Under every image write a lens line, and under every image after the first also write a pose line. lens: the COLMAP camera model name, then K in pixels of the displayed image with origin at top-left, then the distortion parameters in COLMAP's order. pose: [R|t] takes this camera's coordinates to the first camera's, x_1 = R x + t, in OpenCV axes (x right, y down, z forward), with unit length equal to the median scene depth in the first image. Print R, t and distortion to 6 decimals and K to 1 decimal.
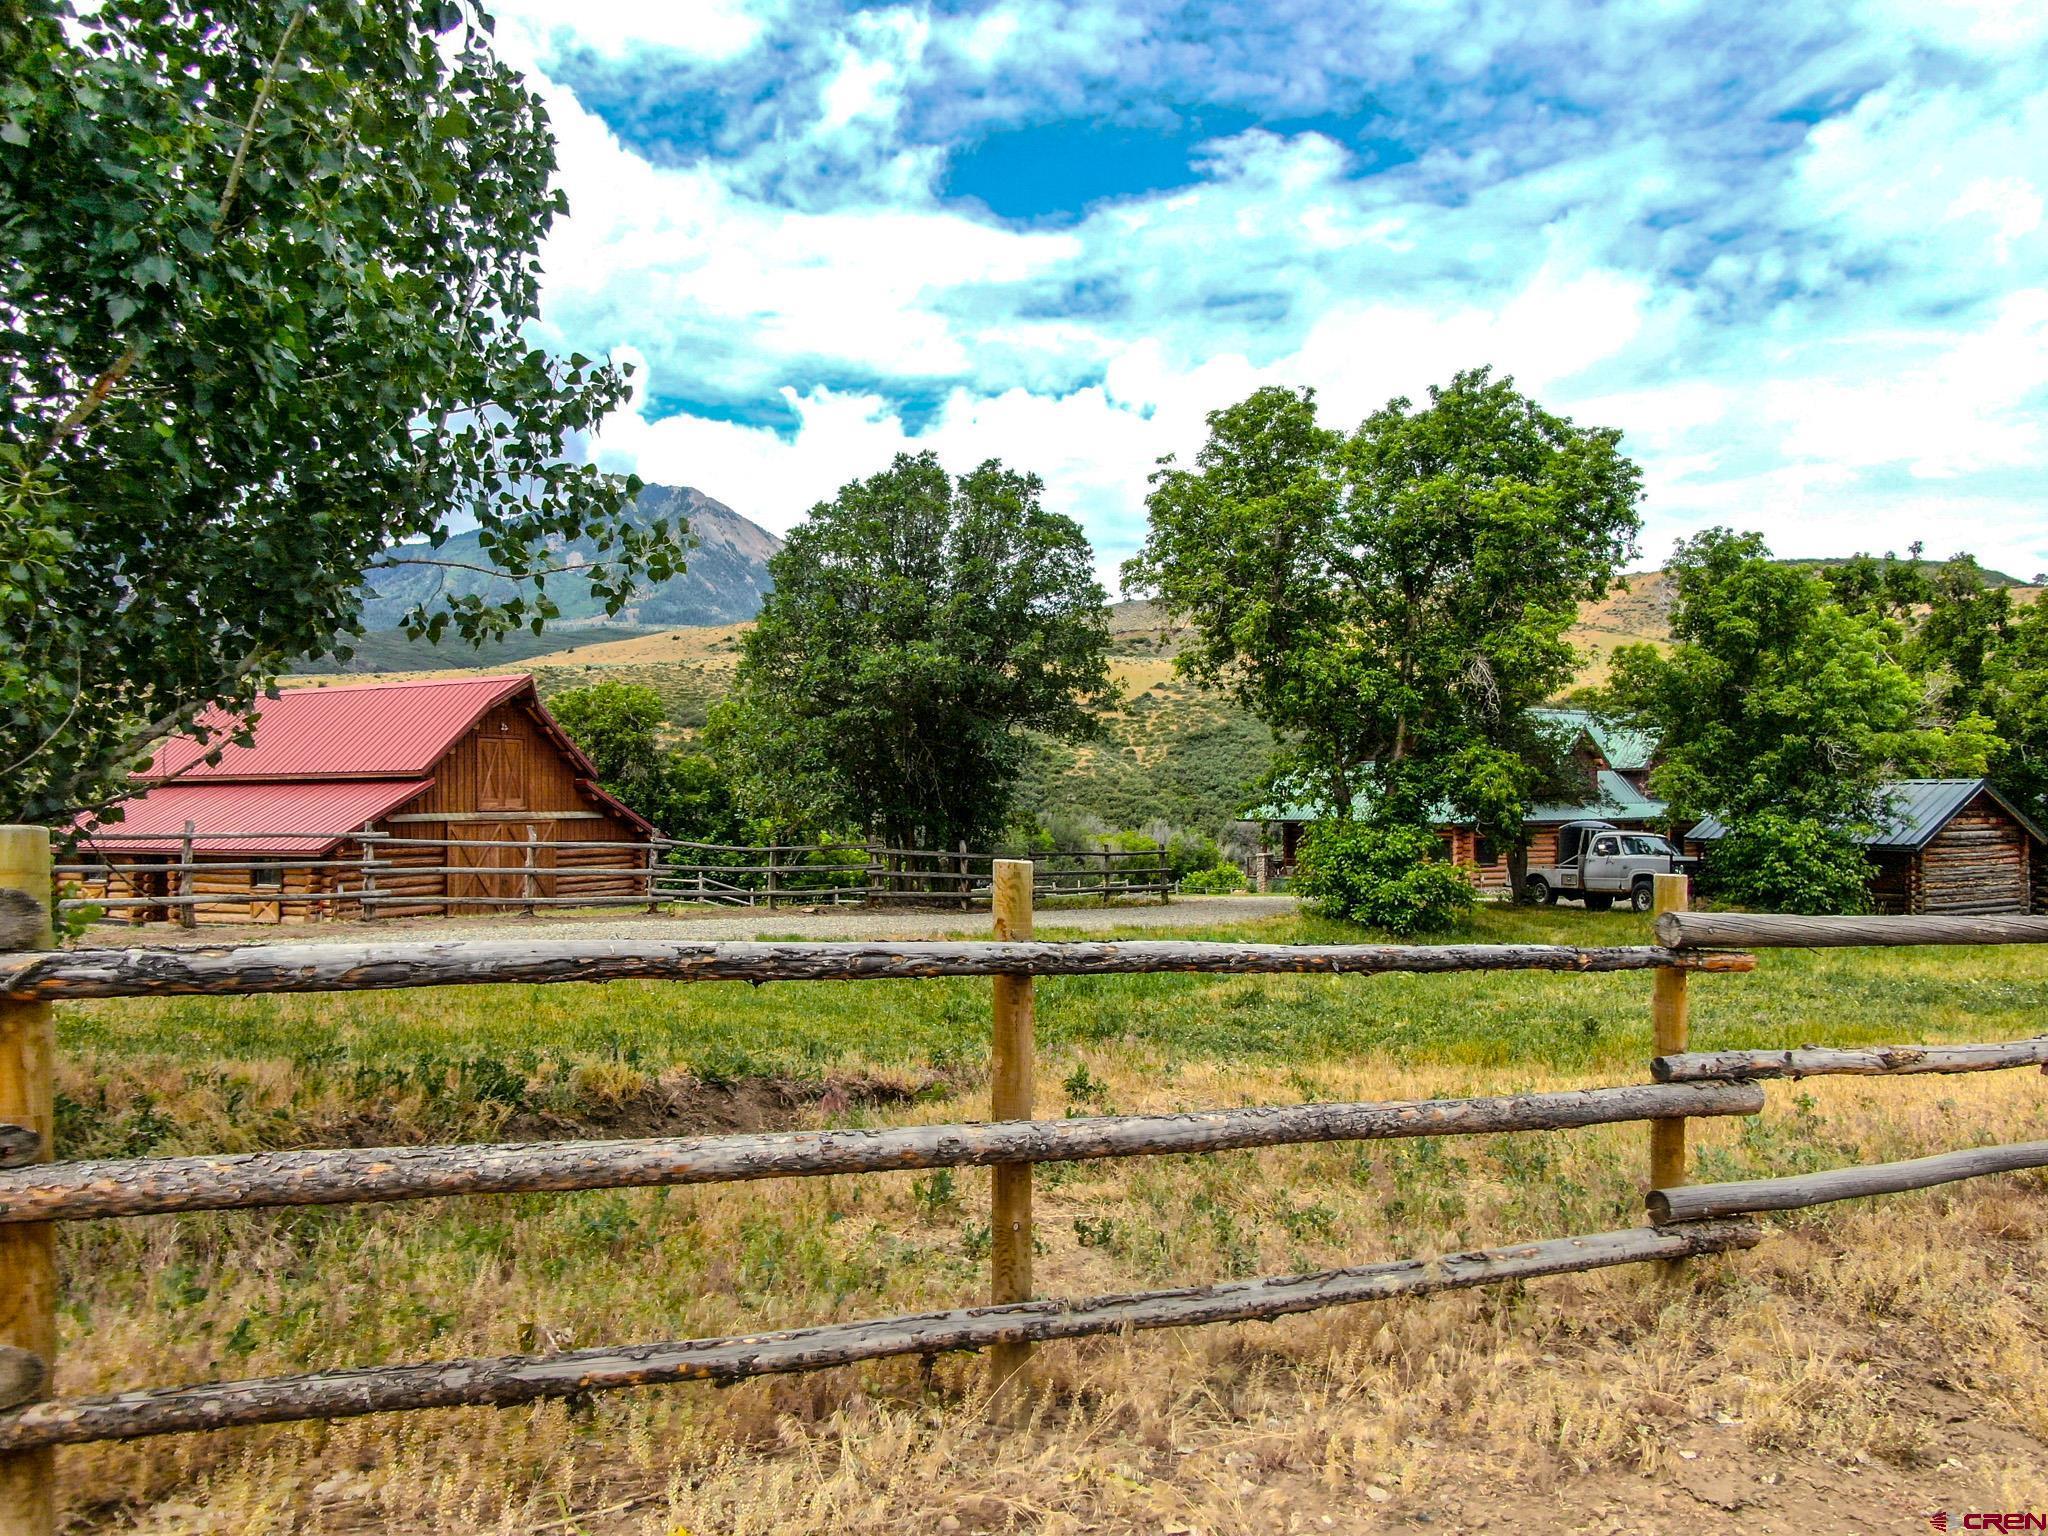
lens RADIAL K [[1463.8, 0, 1027.7], [0, 1463.8, 784.1], [0, 0, 1]] dist [-0.027147, 0.013324]
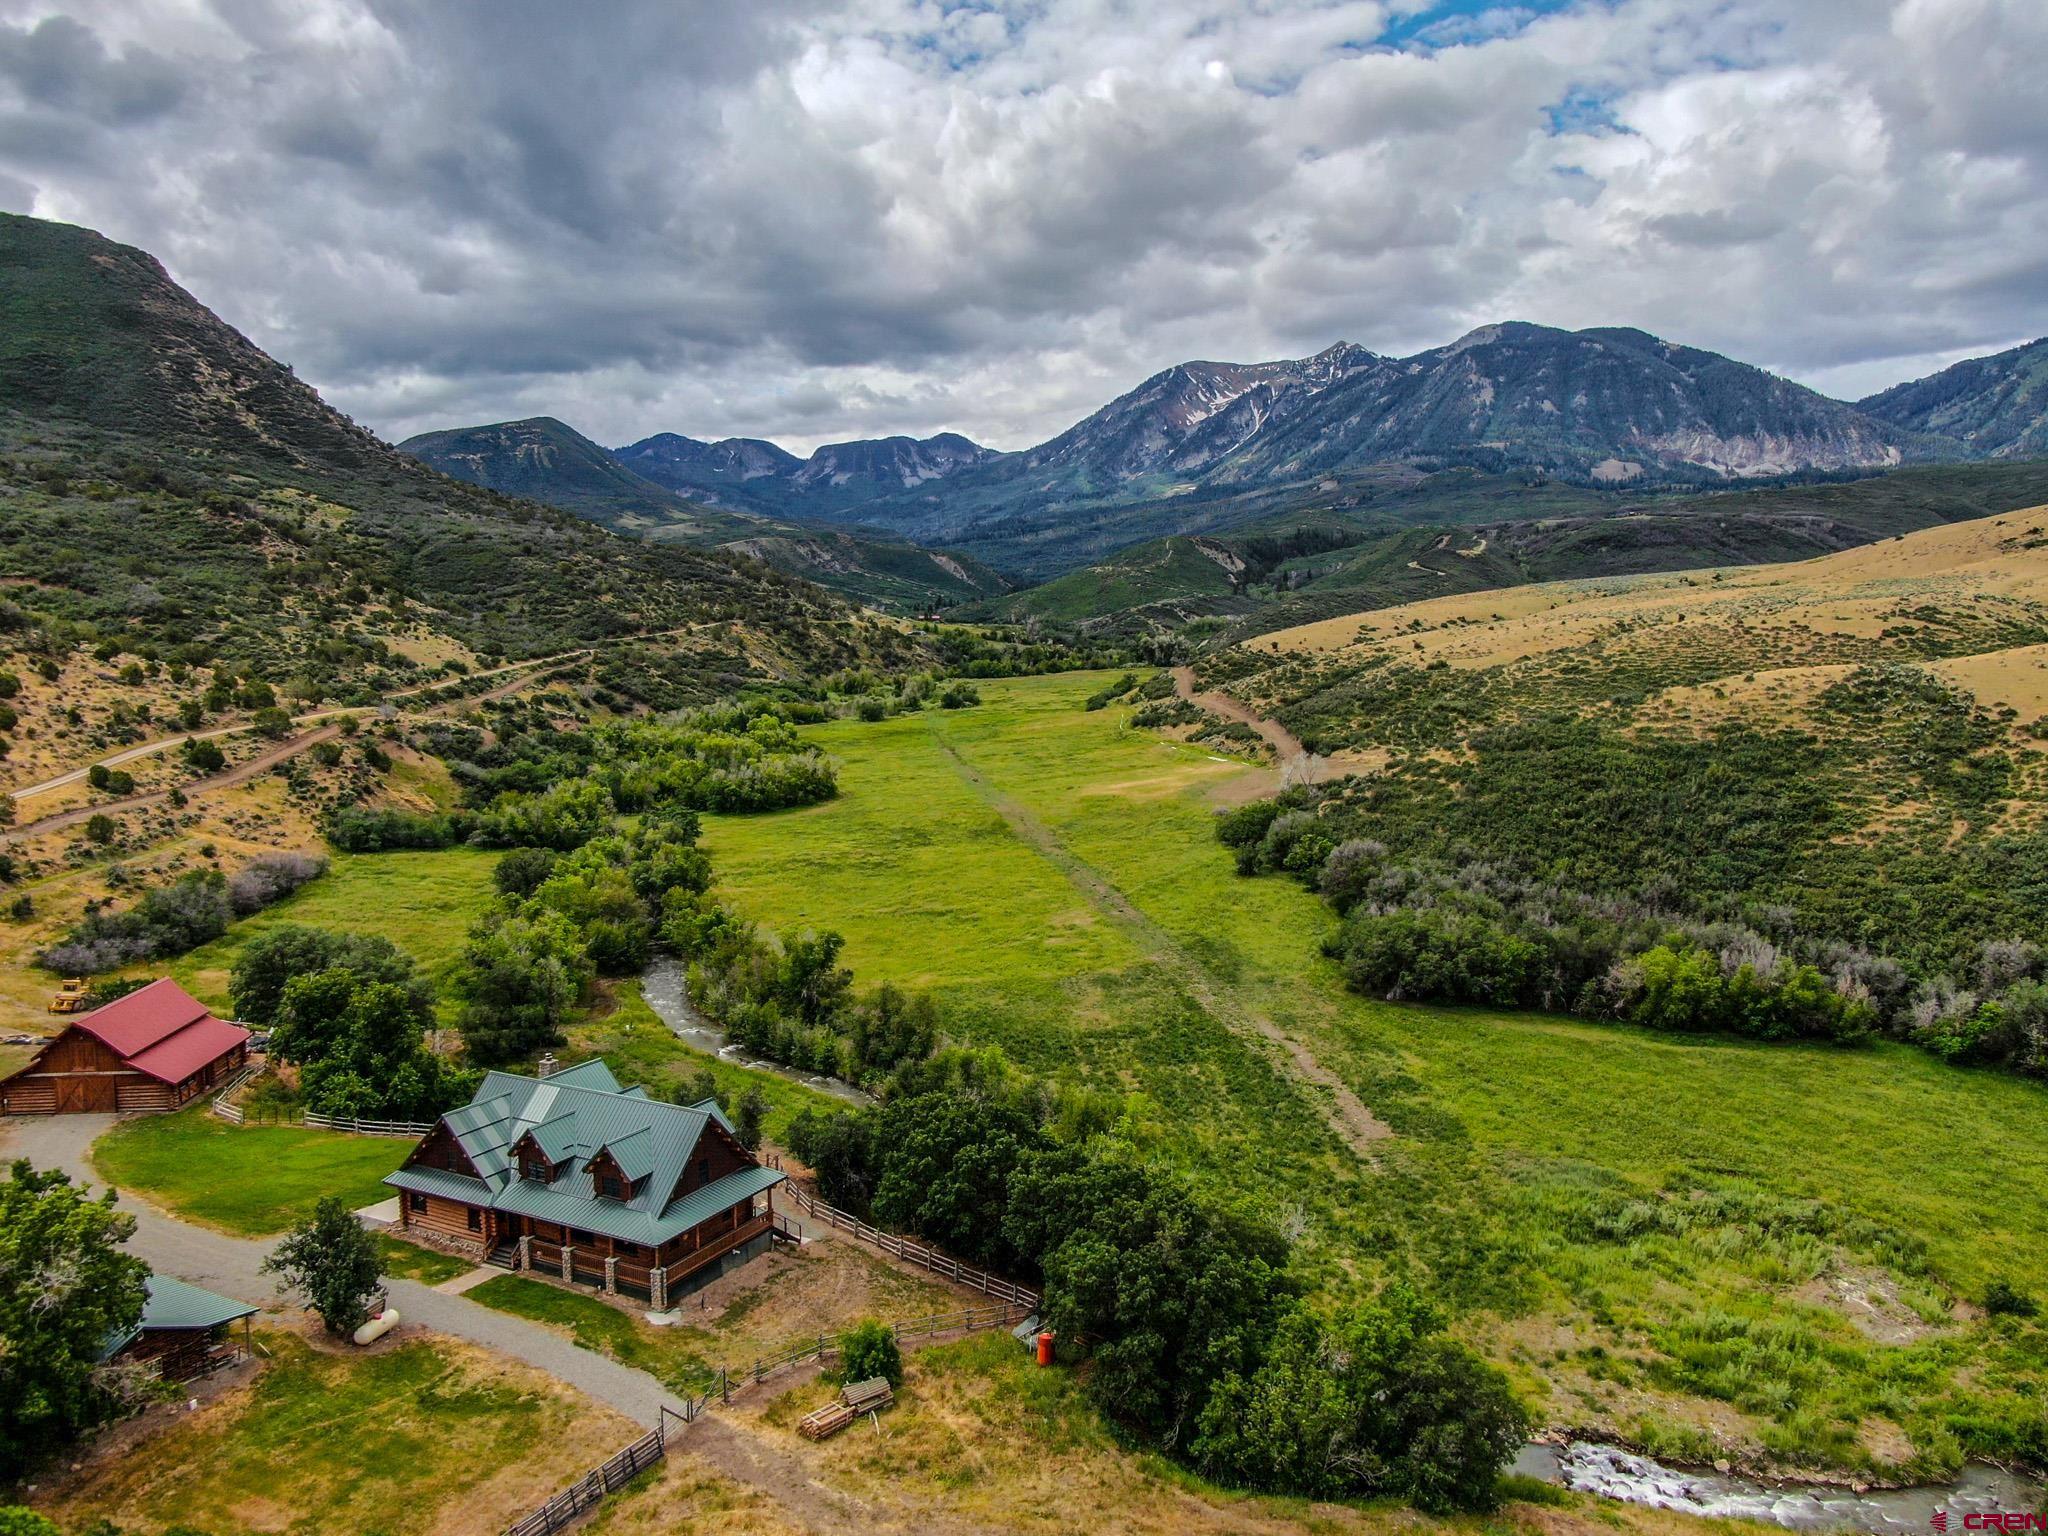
lens RADIAL K [[1463.8, 0, 1027.1], [0, 1463.8, 772.8], [0, 0, 1]] dist [-0.027147, 0.013324]
pose [[0.546024, 0.081217, -0.833823, 3.877149], [0.007195, 0.994798, 0.101609, -1.113831], [0.837738, -0.061481, 0.542600, 1.612465]]
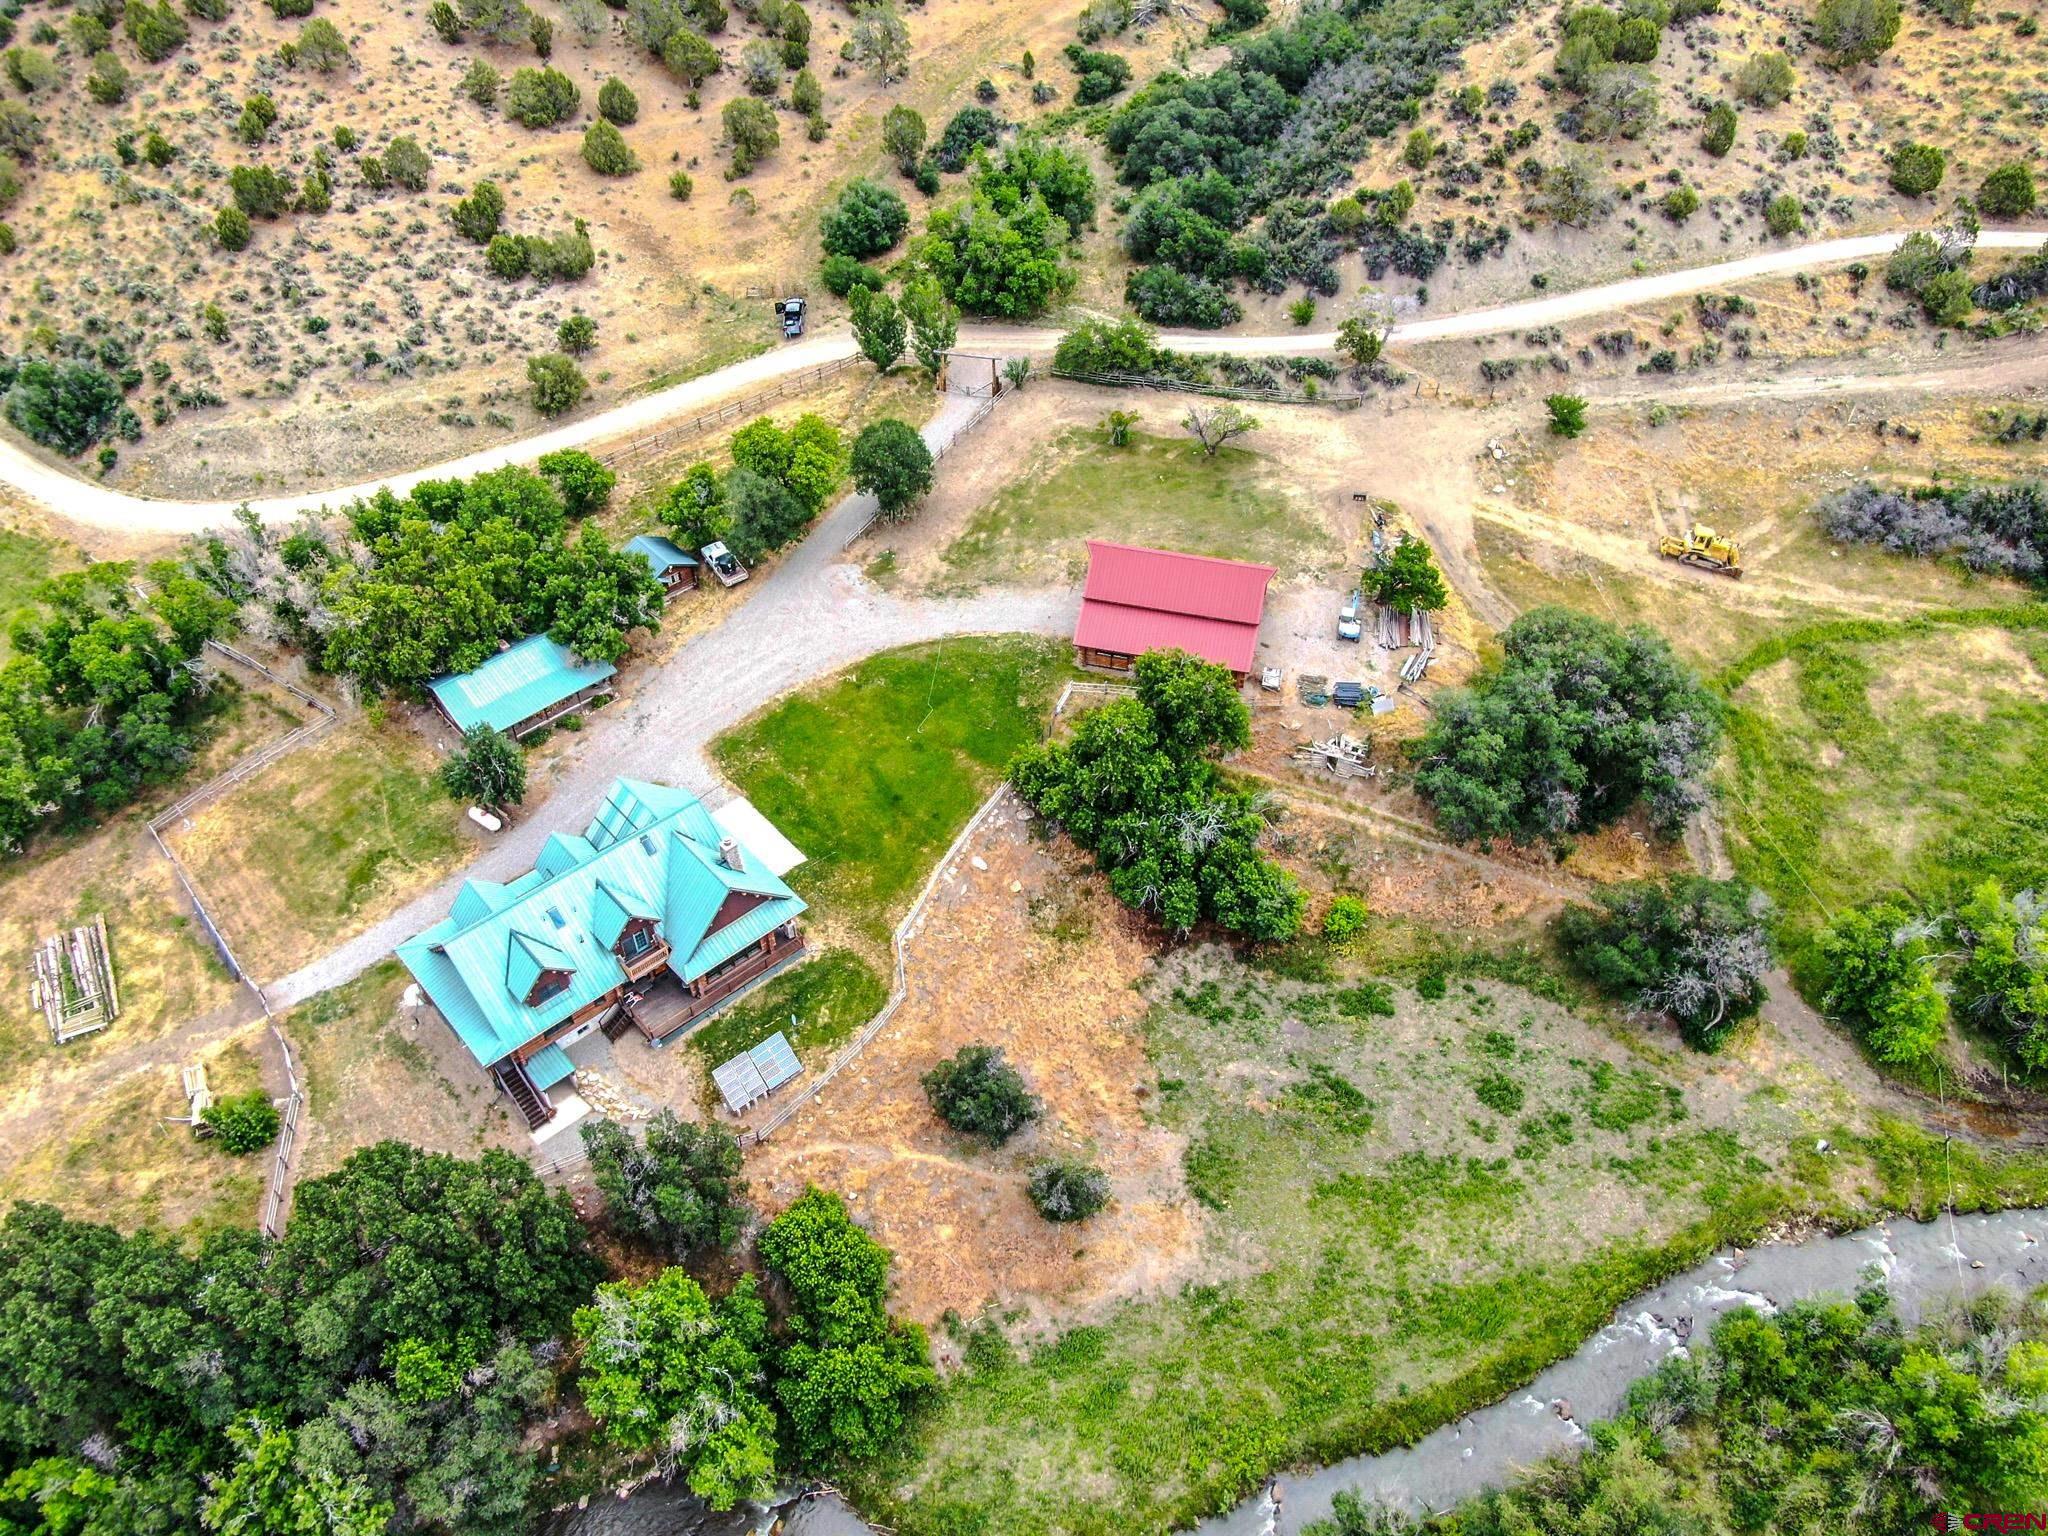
lens RADIAL K [[1489.4, 0, 1020.1], [0, 1489.4, 767.3], [0, 0, 1]] dist [-0.014841, -0.004875]
pose [[-0.977511, 0.156226, -0.141652, 0.325361], [0.016934, 0.727689, 0.685698, -2.447116], [0.210202, 0.667879, -0.713970, 4.814902]]
